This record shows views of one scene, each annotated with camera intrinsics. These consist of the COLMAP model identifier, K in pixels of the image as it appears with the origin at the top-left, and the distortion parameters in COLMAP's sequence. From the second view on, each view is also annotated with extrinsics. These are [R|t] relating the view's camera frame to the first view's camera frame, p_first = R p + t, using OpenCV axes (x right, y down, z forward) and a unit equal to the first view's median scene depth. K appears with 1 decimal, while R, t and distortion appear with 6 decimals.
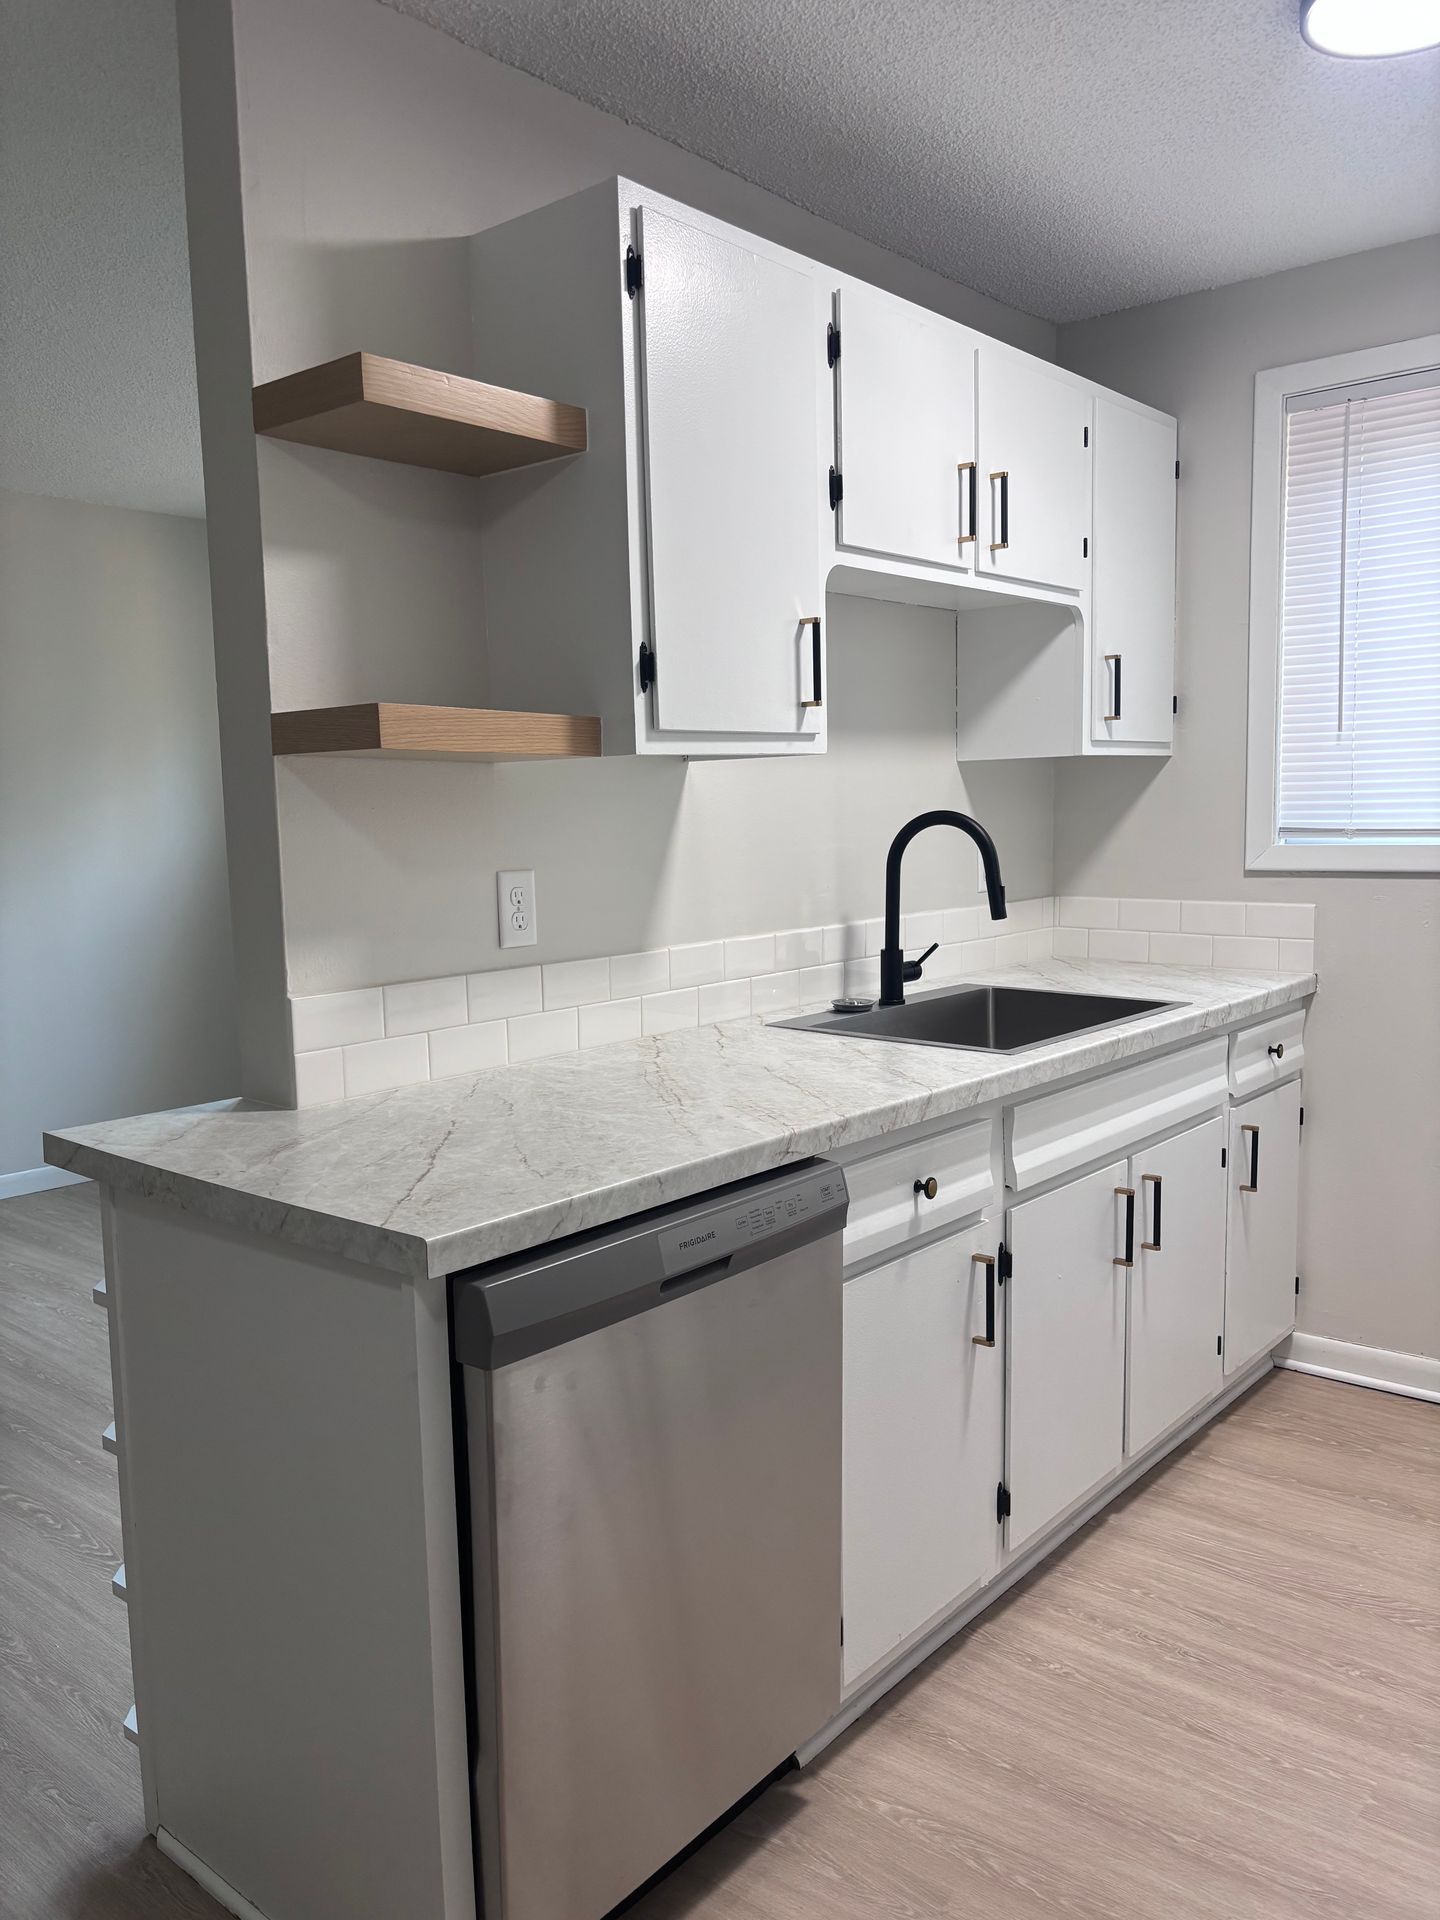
lens RADIAL K [[1449.1, 0, 709.2], [0, 1449.1, 957.9], [0, 0, 1]] dist [0.043849, -0.062803]
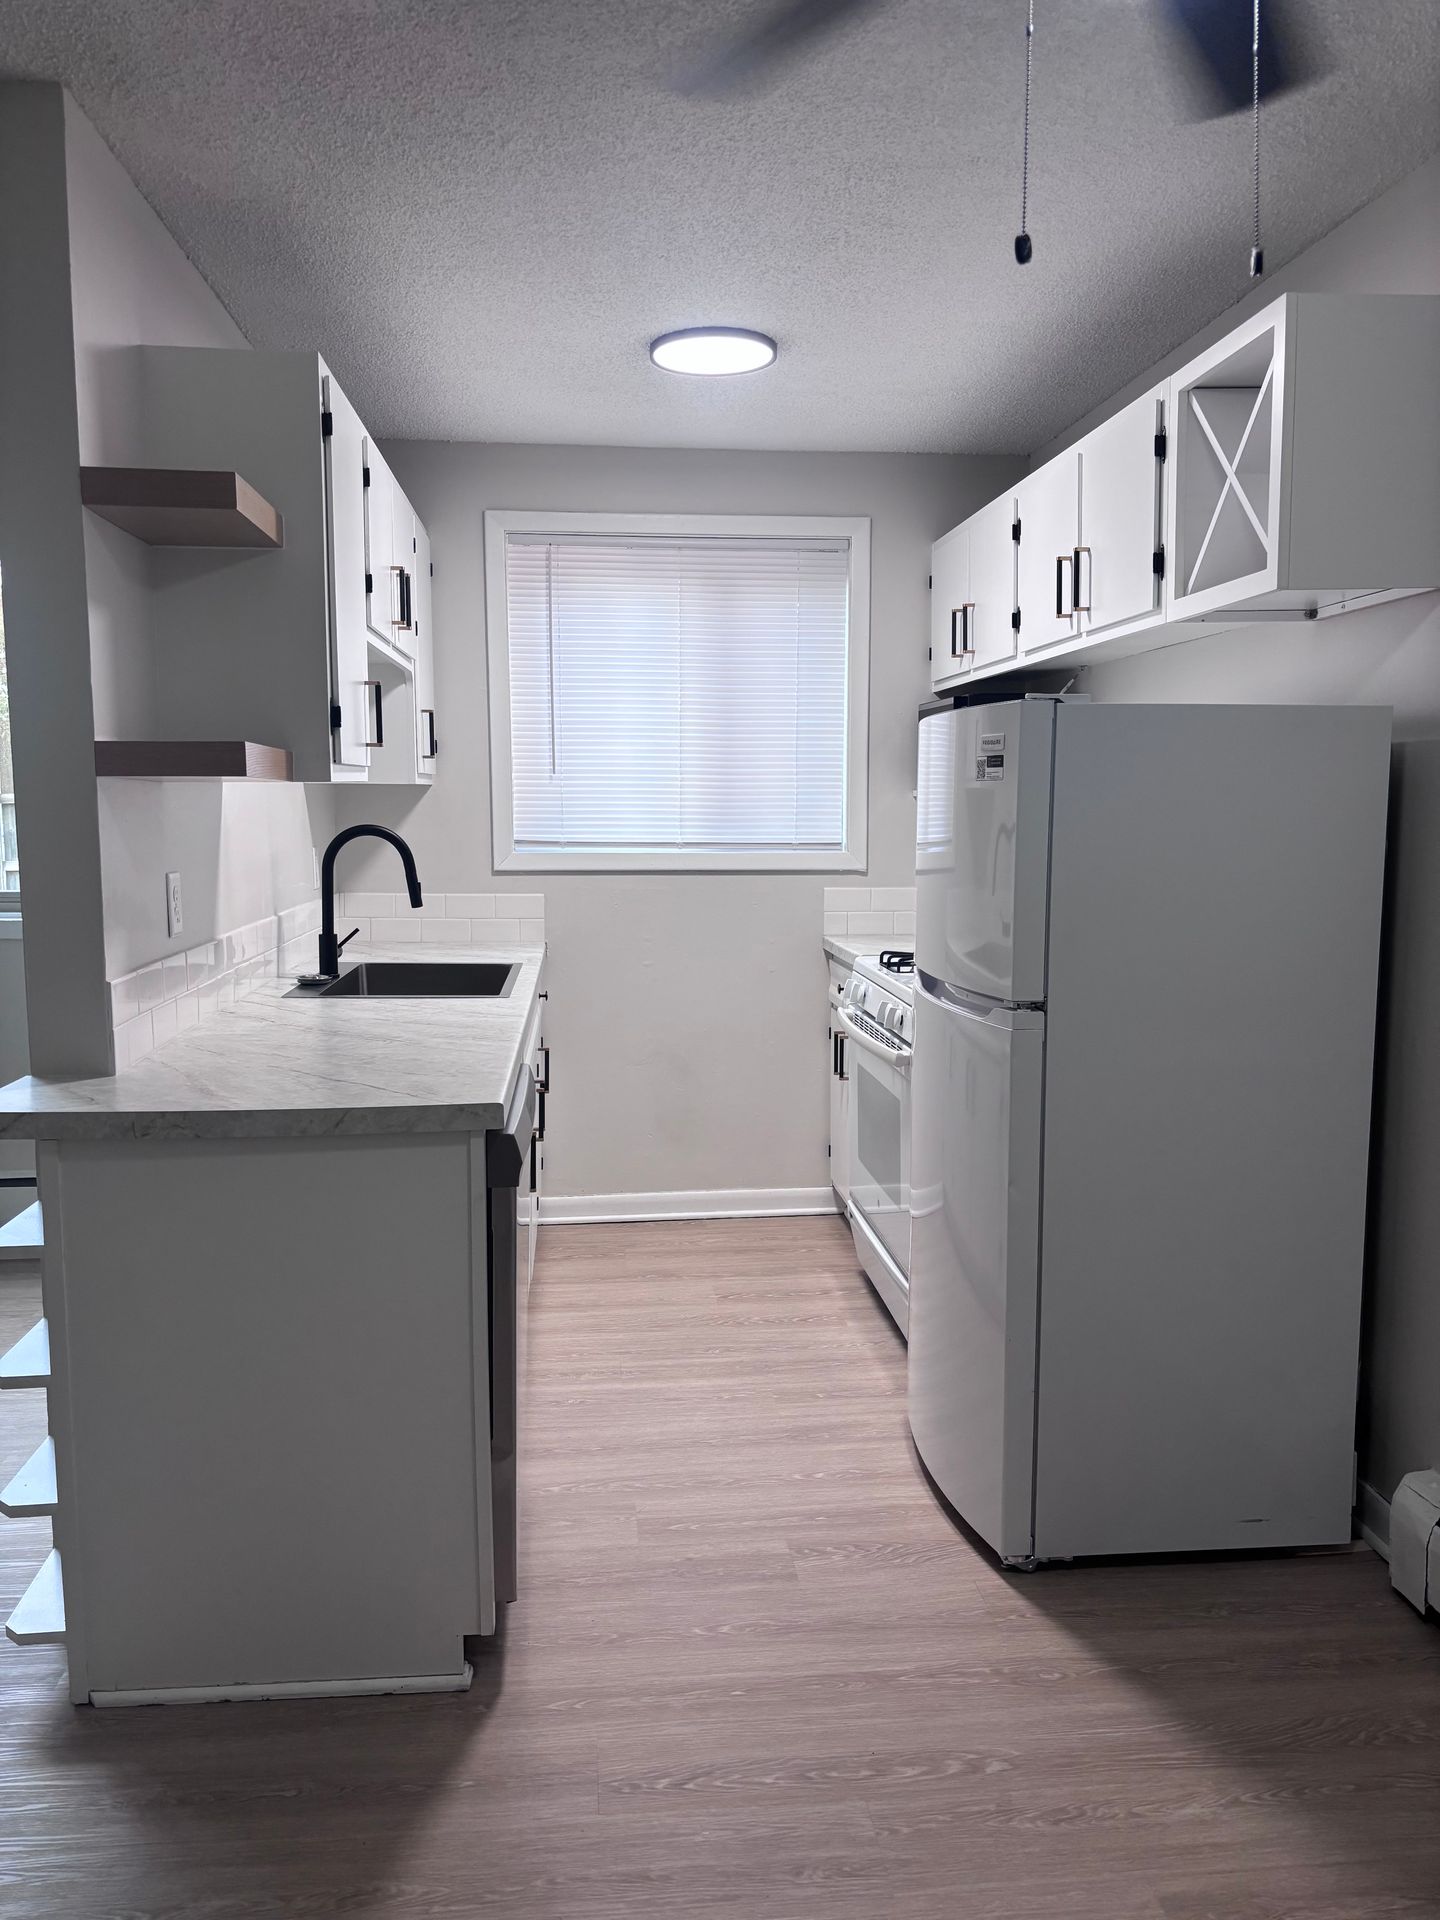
lens RADIAL K [[1449.1, 0, 714.9], [0, 1449.1, 965.6], [0, 0, 1]] dist [0.043849, -0.062803]
pose [[0.696964, -0.057350, 0.714809, -0.688756], [0.057539, 0.998055, 0.023972, 0.012896], [-0.714794, 0.024422, 0.698909, -0.155647]]
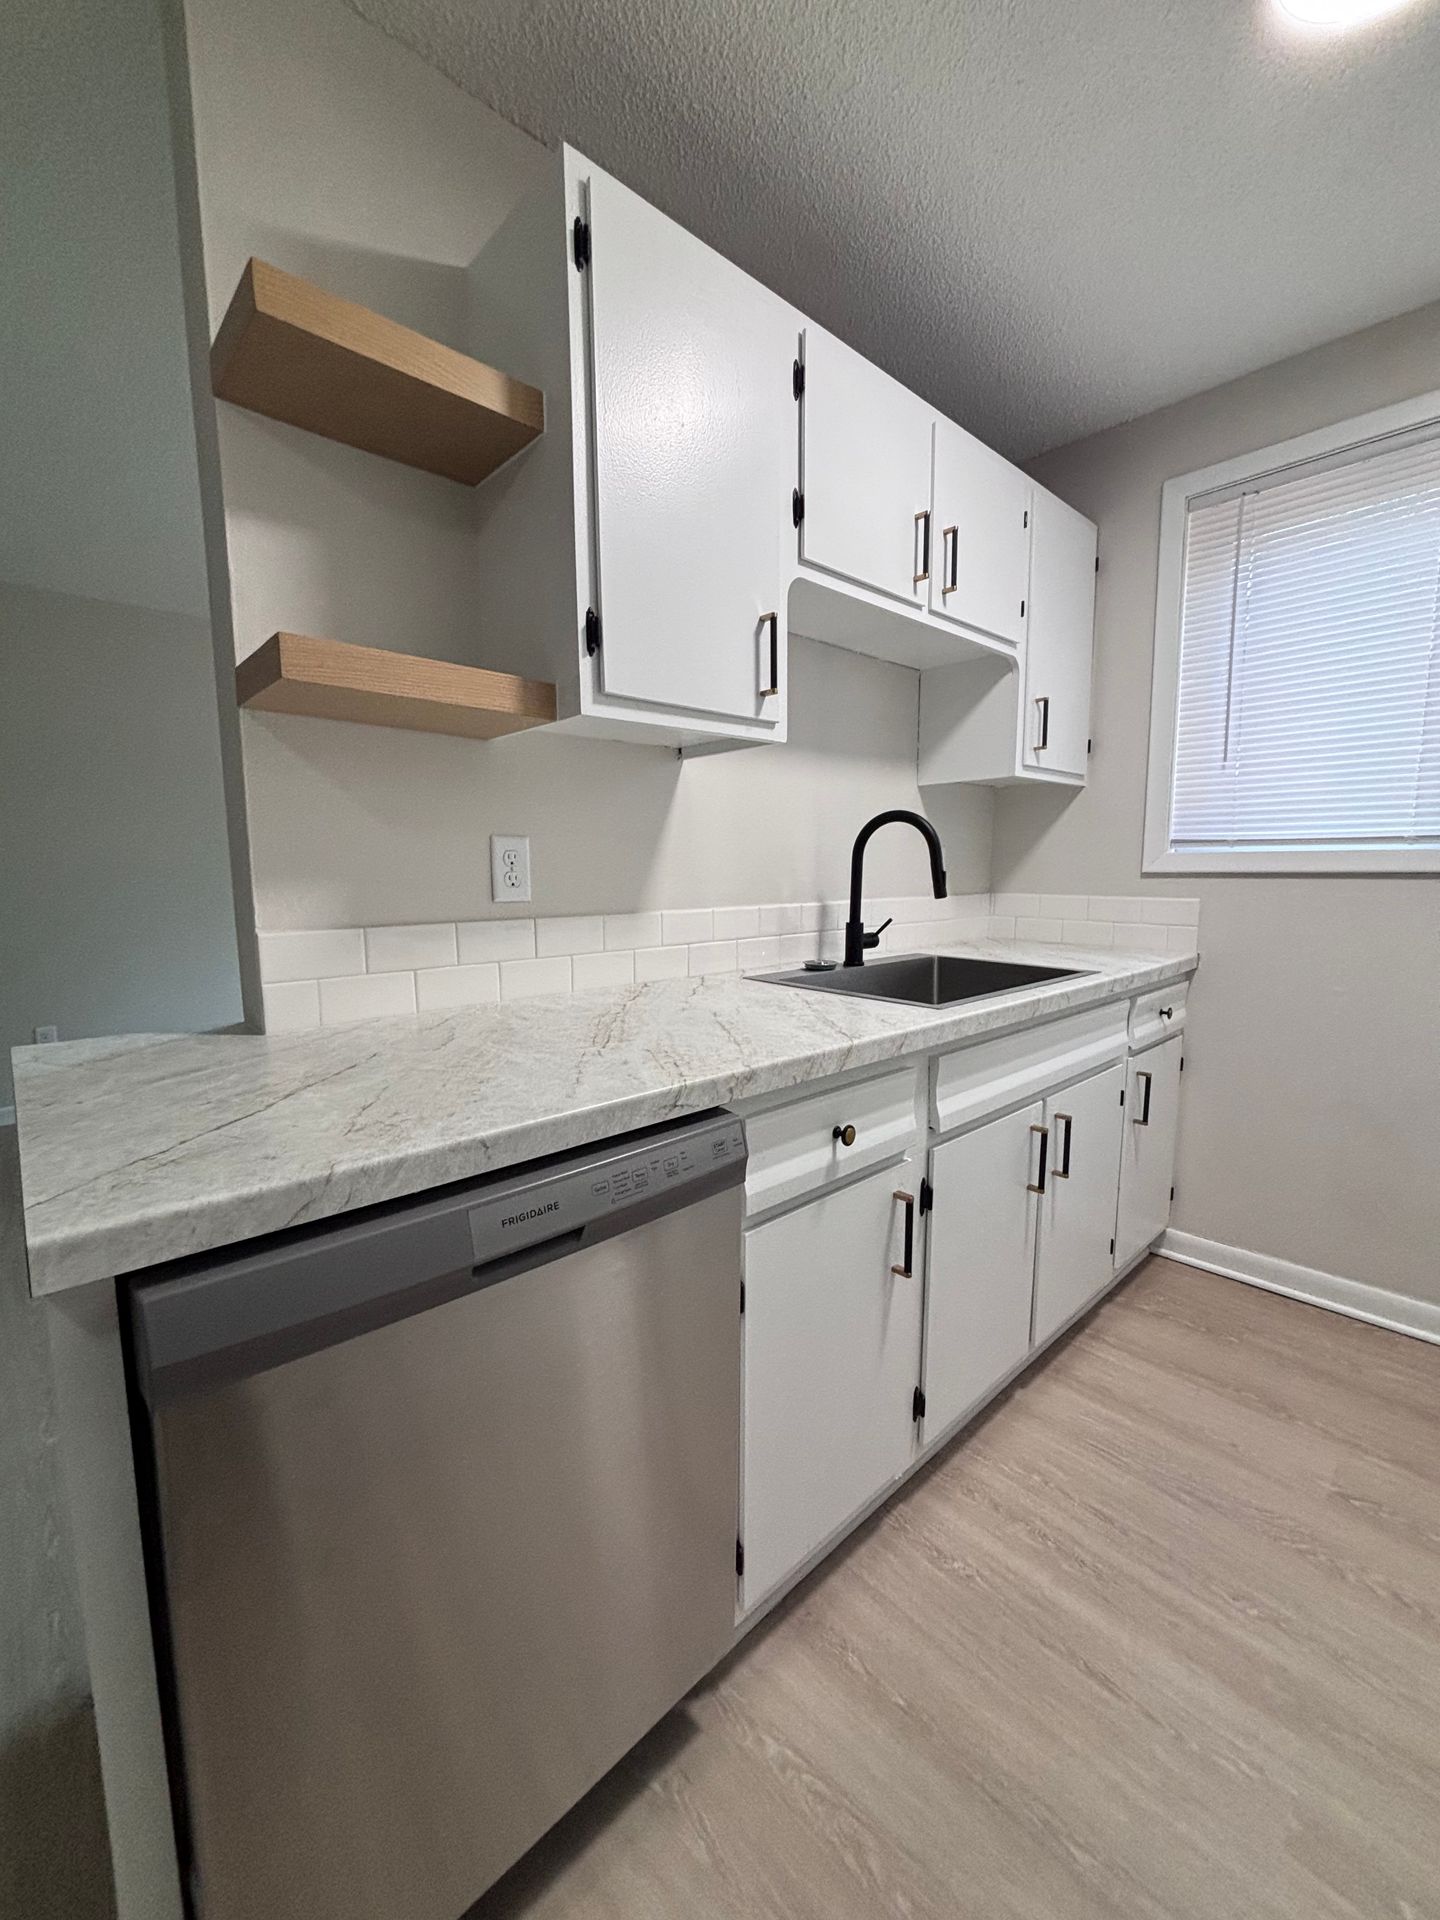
lens RADIAL K [[771.3, 0, 718.4], [0, 771.3, 957.2], [0, 0, 1]] dist [-0.003072, 0.000049]
pose [[0.993300, 0.030095, -0.111581, 0.106248], [-0.028757, 0.999494, 0.013585, 0.024128], [0.111933, -0.010286, 0.993663, 0.401873]]
